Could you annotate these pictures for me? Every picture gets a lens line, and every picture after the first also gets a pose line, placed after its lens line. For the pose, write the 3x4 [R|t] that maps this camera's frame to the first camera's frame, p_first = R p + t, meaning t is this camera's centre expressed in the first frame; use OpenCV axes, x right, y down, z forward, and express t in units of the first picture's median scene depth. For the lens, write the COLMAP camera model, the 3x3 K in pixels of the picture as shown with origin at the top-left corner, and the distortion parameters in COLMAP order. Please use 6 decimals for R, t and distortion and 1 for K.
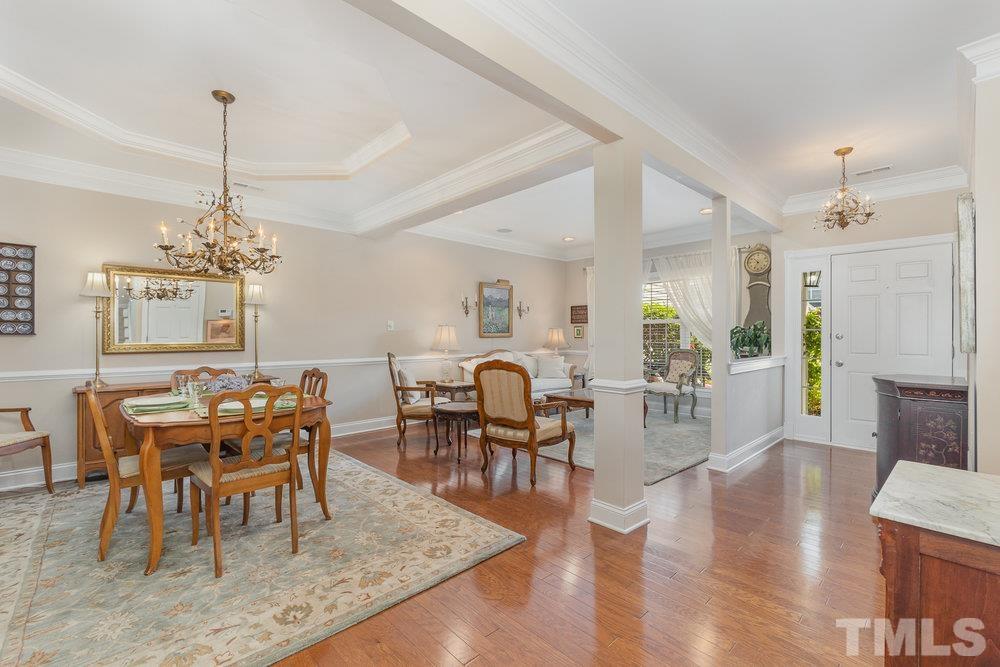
lens RADIAL K [[434.8, 0, 497.8], [0, 434.8, 337.1], [0, 0, 1]] dist [-0.002968, 0.000680]
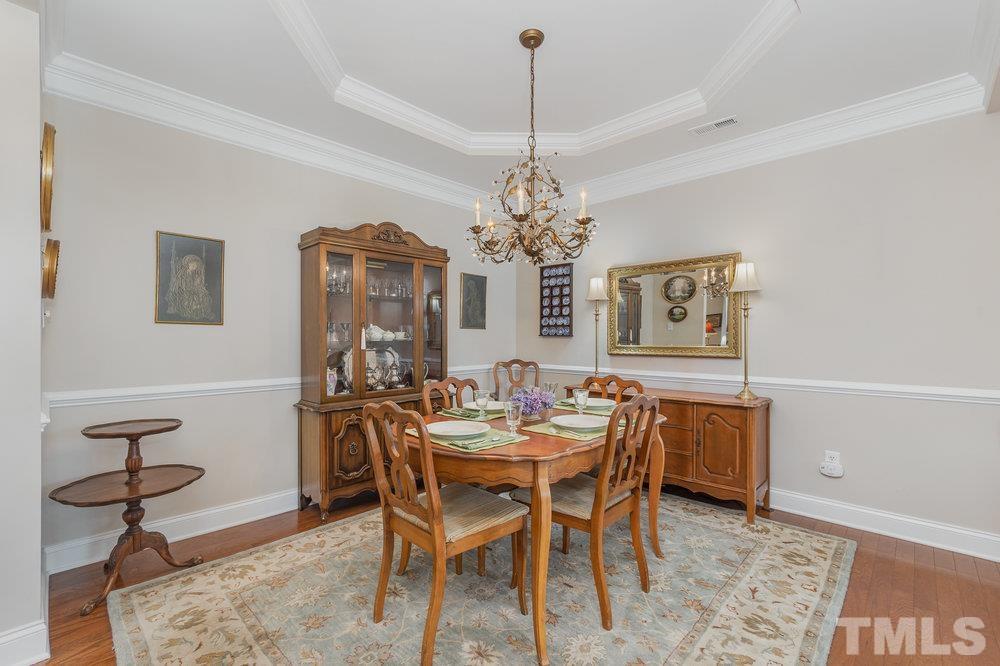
lens RADIAL K [[434.8, 0, 495.5], [0, 434.8, 336.1], [0, 0, 1]] dist [-0.002968, 0.000680]
pose [[0.044457, -0.002559, -0.999008, 0.136596], [-0.003315, 0.999991, -0.002709, -0.001930], [0.999006, 0.003432, 0.044449, 0.738638]]
